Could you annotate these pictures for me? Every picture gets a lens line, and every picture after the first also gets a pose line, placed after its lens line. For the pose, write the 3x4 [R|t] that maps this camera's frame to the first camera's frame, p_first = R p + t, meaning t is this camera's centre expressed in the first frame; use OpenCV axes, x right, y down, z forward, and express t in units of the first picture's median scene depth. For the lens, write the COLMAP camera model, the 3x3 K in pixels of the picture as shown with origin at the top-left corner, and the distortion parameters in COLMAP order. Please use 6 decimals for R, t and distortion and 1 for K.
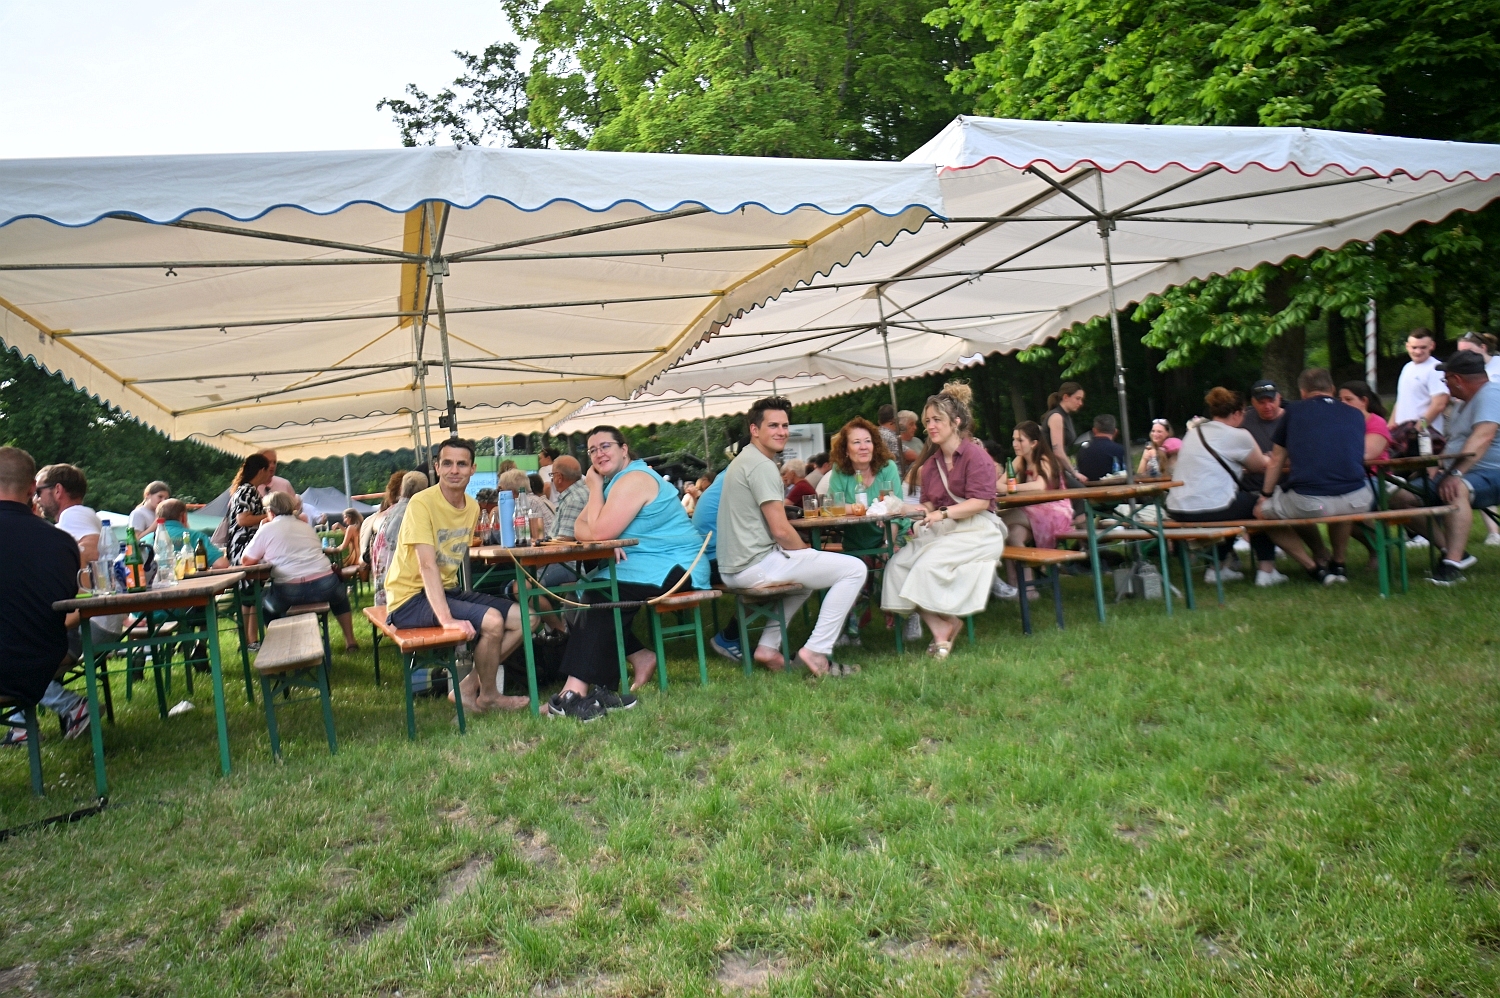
lens RADIAL K [[1022.0, 0, 750.0], [0, 1022.0, 499.0], [0, 0, 1]] dist [-0.006226, -0.000354]
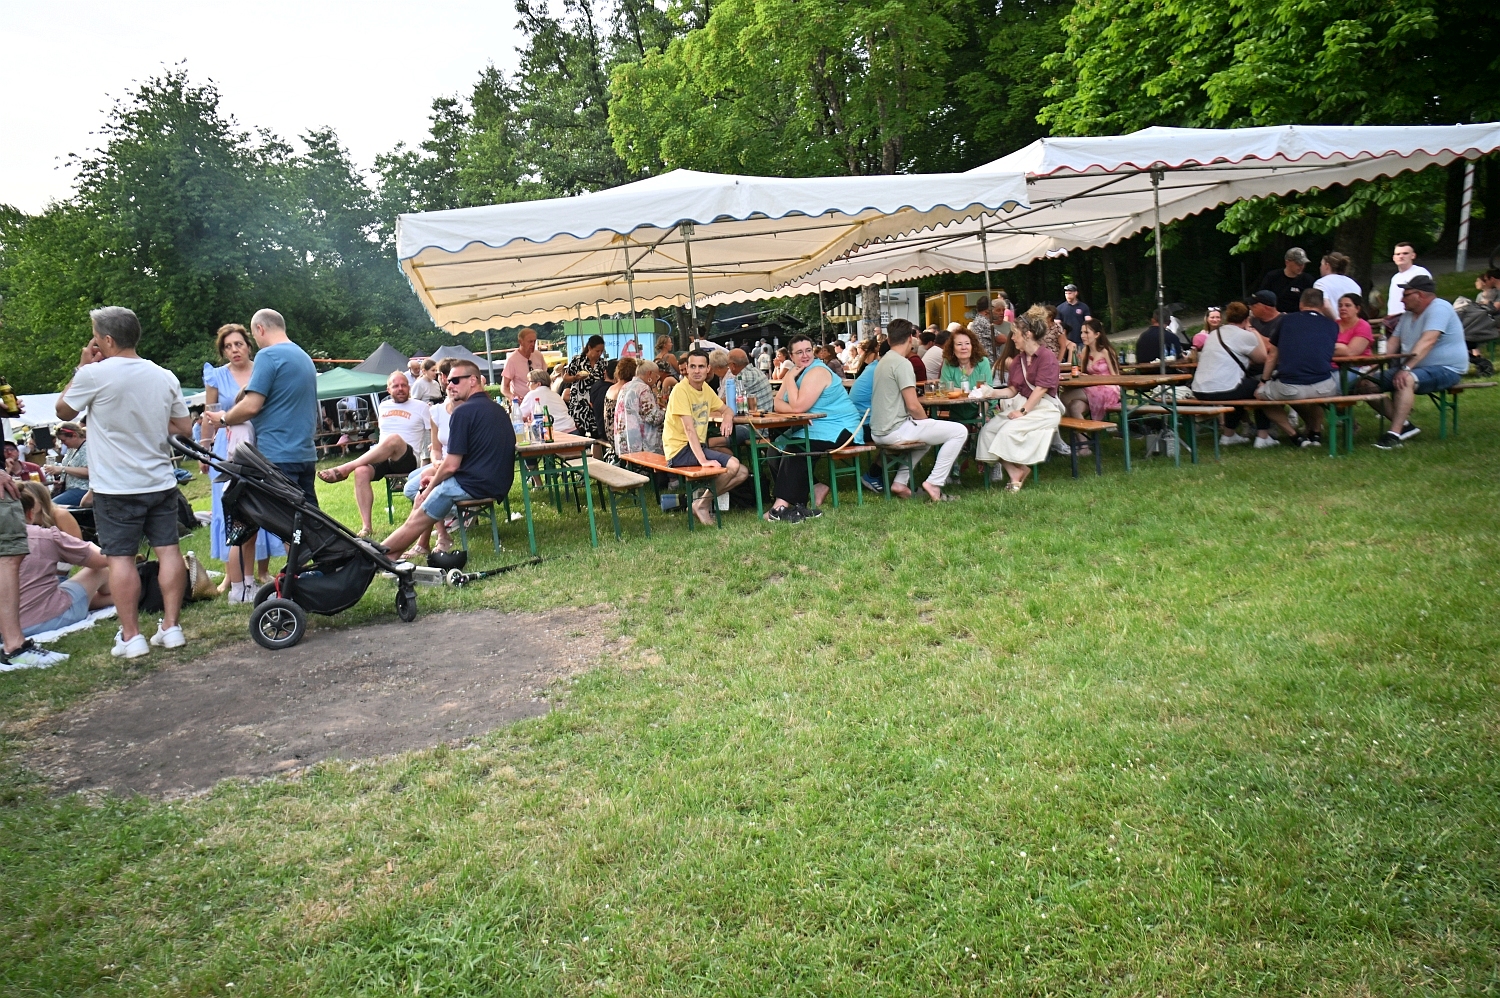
lens RADIAL K [[1022.0, 0, 750.0], [0, 1022.0, 499.0], [0, 0, 1]] dist [-0.006226, -0.000354]
pose [[0.996515, 0.018415, -0.081351, -0.072656], [-0.006630, 0.989726, 0.142823, -0.043457], [0.083145, -0.141786, 0.986399, -0.476885]]
